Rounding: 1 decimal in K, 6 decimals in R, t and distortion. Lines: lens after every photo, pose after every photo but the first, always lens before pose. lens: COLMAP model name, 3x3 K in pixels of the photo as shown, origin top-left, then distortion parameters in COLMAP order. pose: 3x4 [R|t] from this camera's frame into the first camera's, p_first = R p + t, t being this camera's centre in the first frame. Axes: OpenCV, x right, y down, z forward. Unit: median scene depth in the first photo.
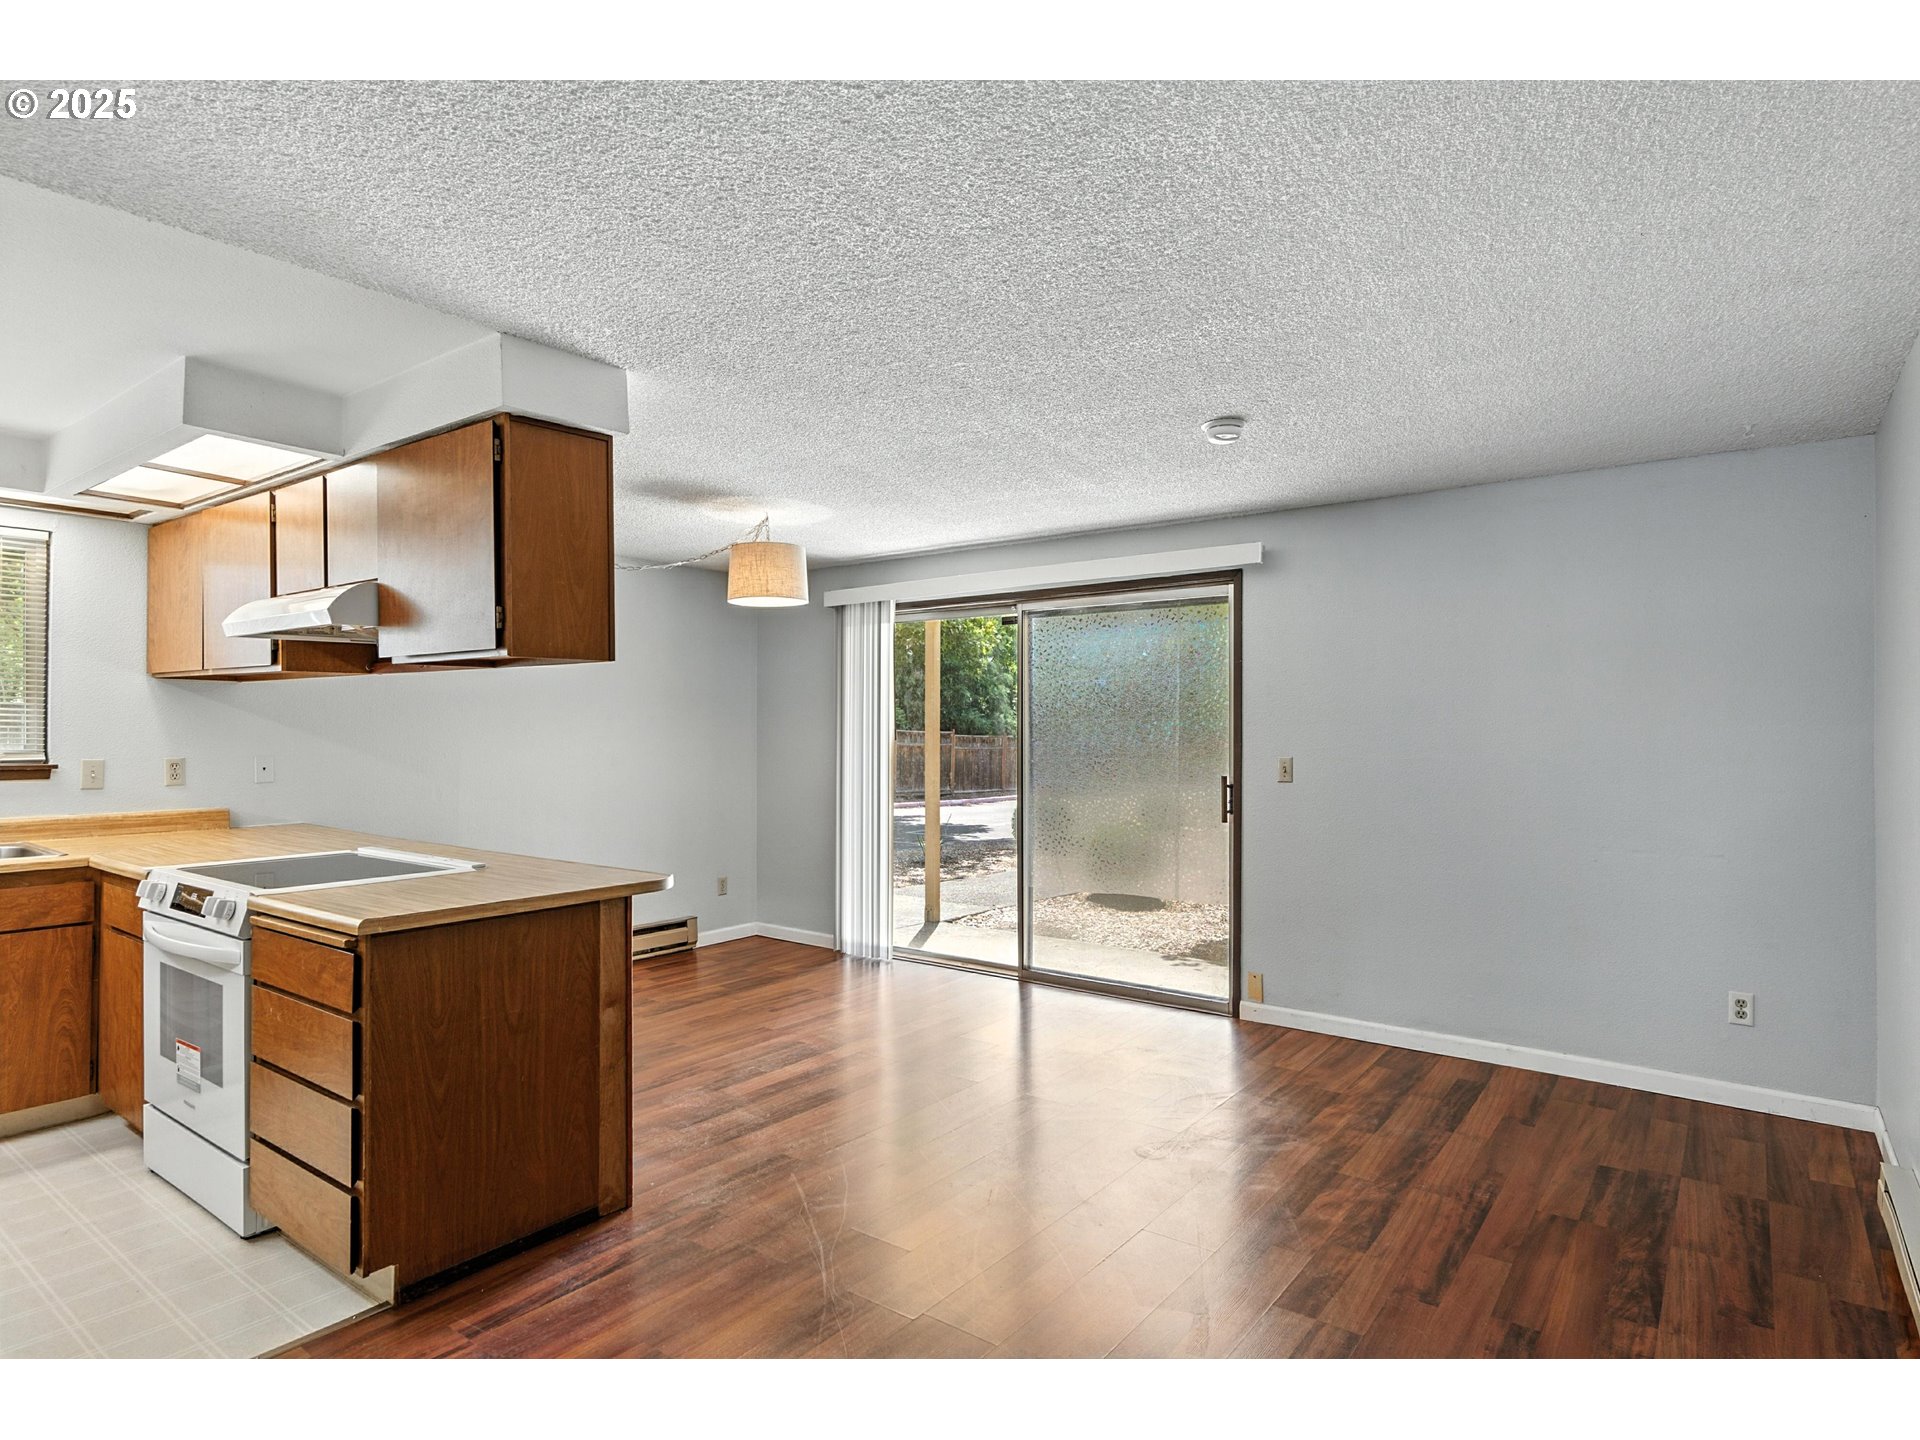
lens RADIAL K [[1042.4, 0, 957.0], [0, 1042.4, 727.4], [0, 0, 1]] dist [0.000035, 0.001618]
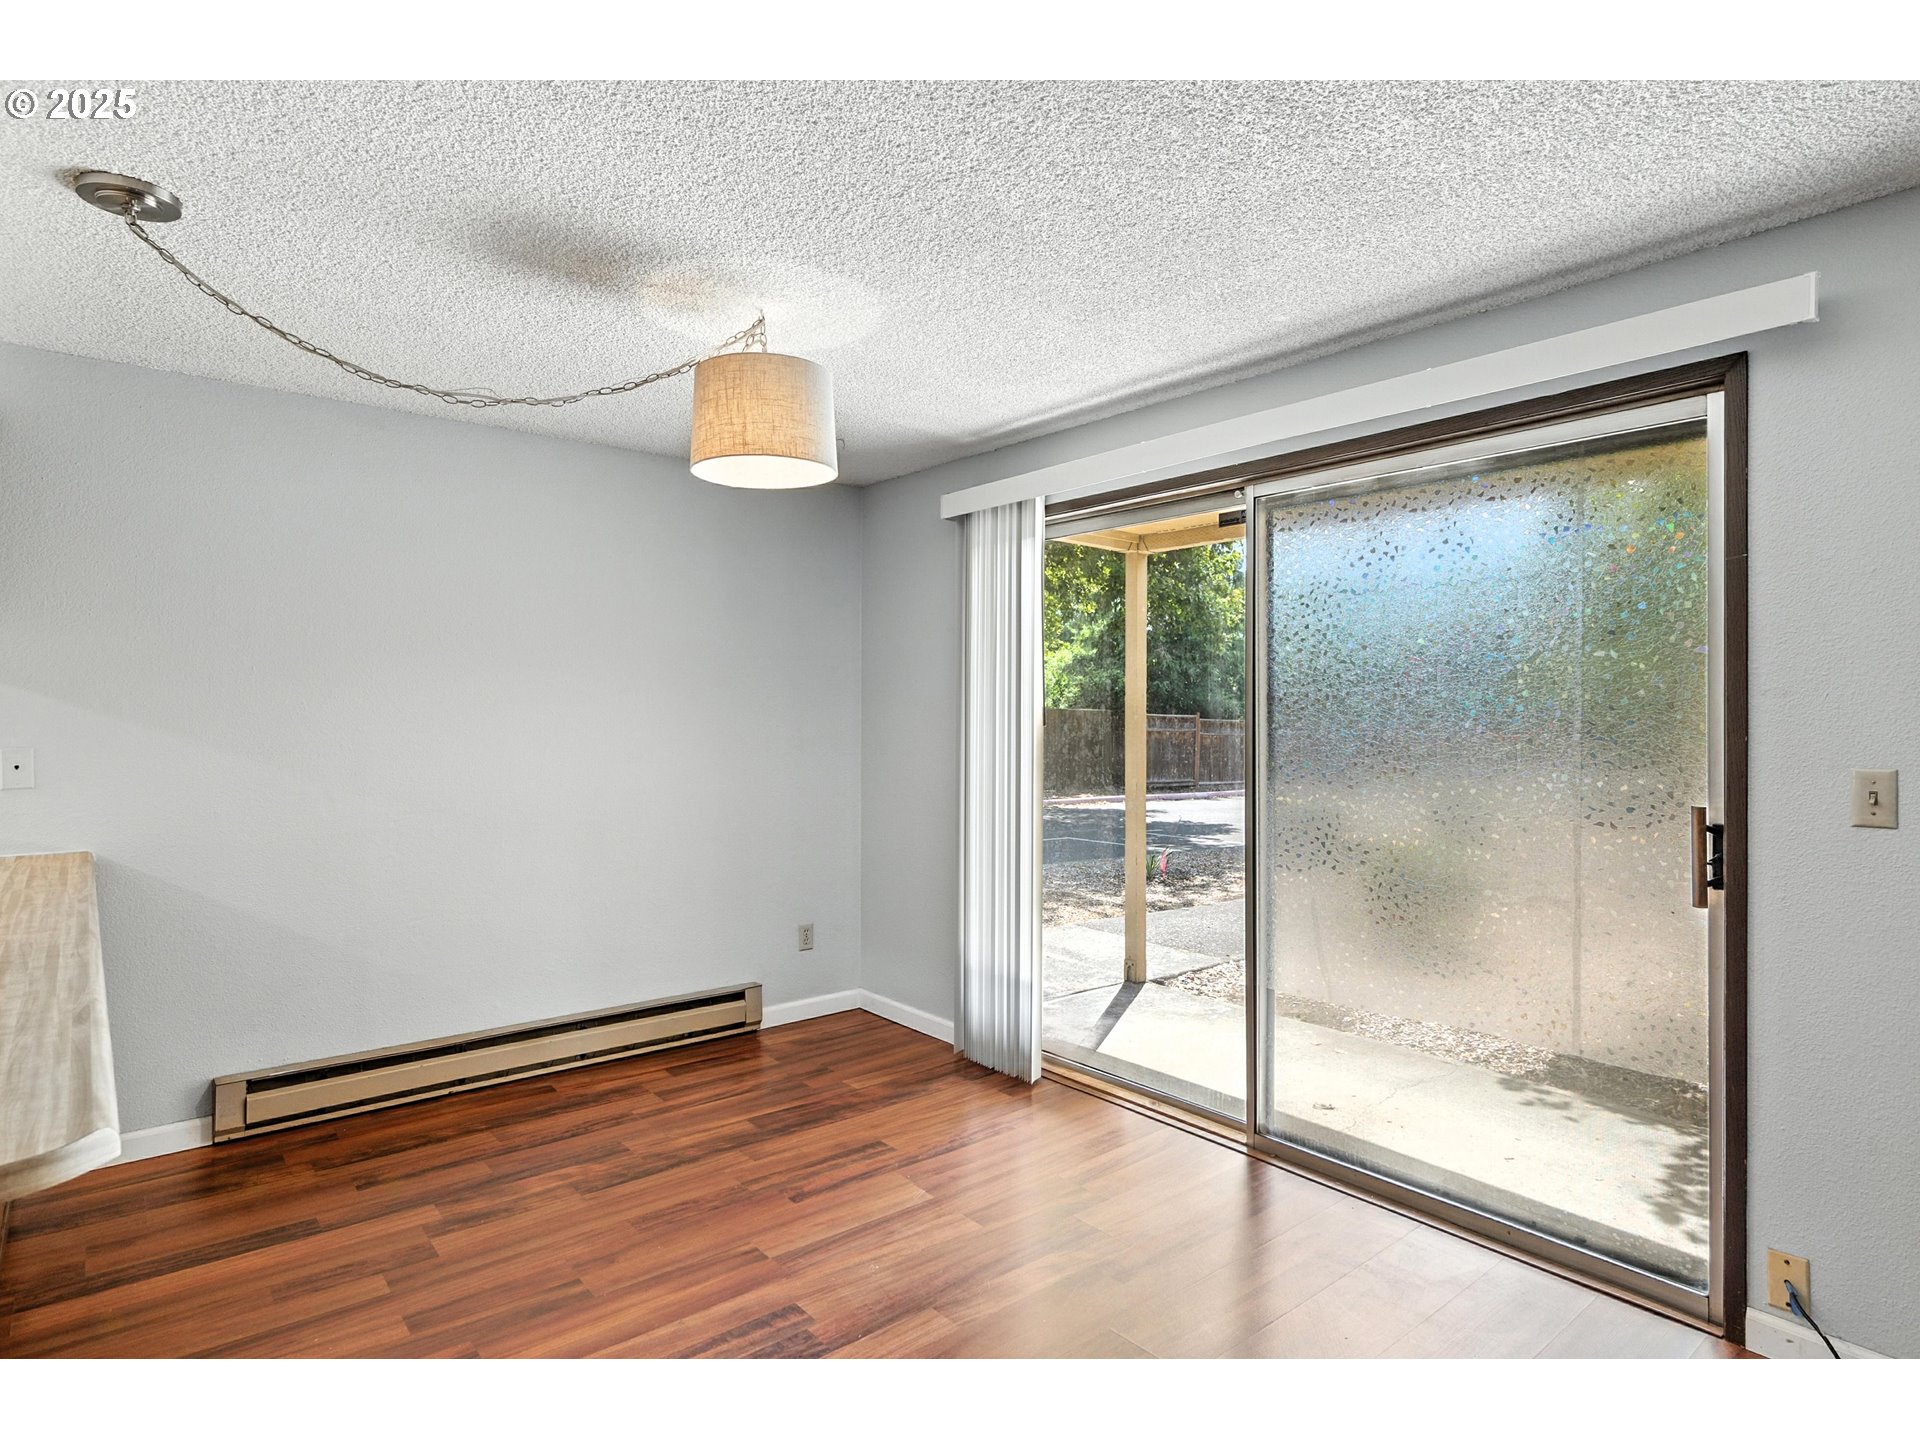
lens RADIAL K [[1051.3, 0, 958.5], [0, 1051.3, 710.2], [0, 0, 1]] dist [-0.001822, 0.000257]
pose [[0.972400, 0.000661, -0.233320, 0.055278], [-0.000896, 0.999999, -0.000903, 0.005569], [0.233319, 0.001087, 0.972400, 0.572437]]
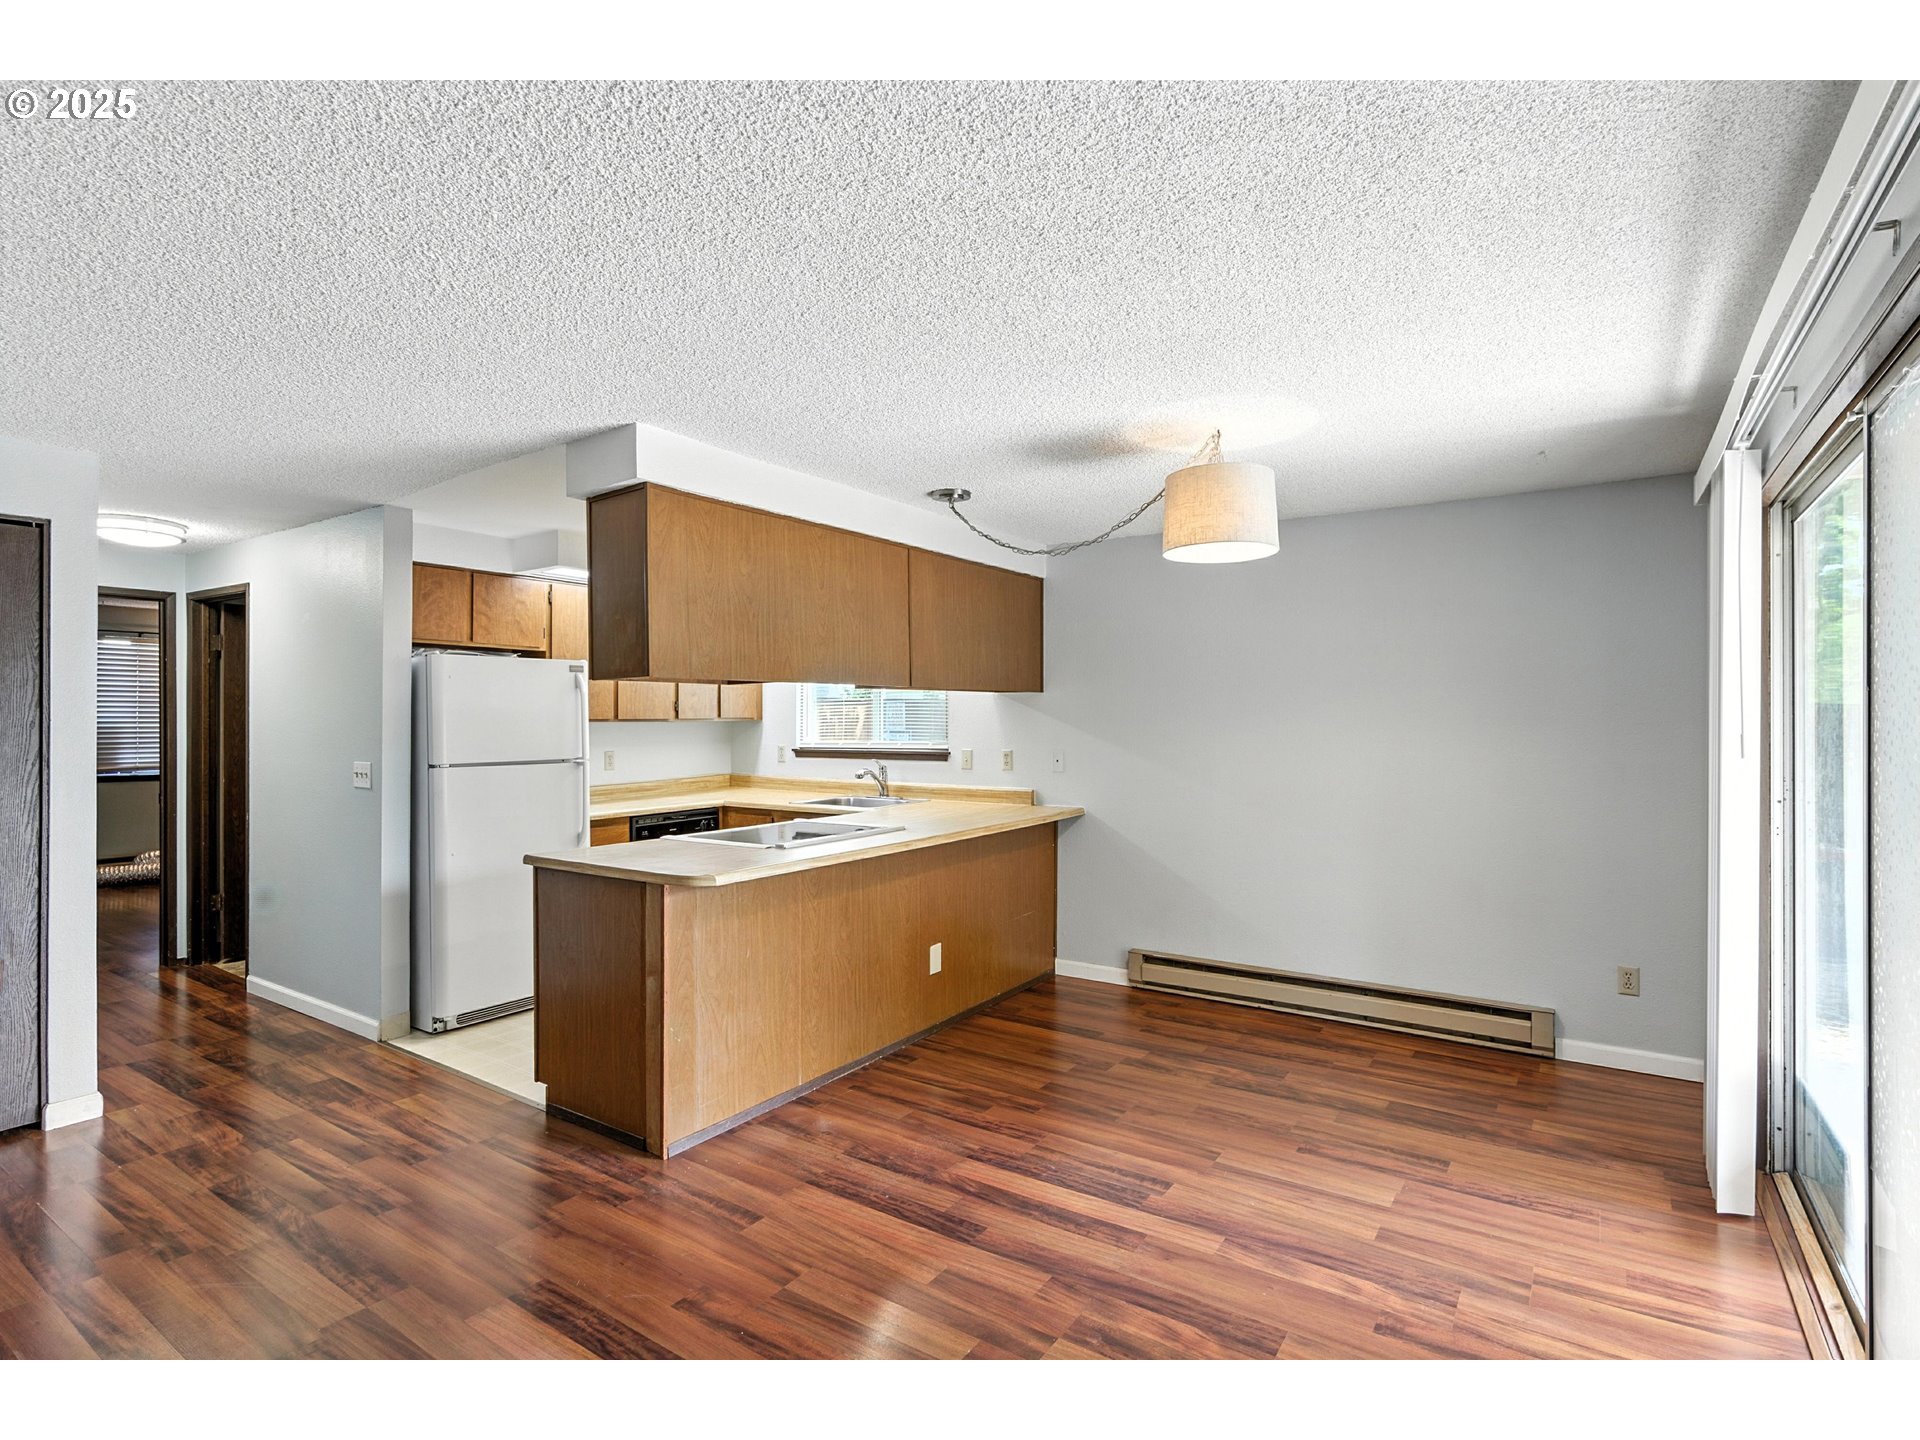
lens RADIAL K [[953.0, 0, 956.3], [0, 953.0, 721.2], [0, 0, 1]] dist [-0.002821, 0.000733]
pose [[0.047171, -0.000891, -0.998886, 0.534282], [0.004952, 0.999988, -0.000658, -0.008504], [0.998875, -0.004915, 0.047175, 0.930783]]
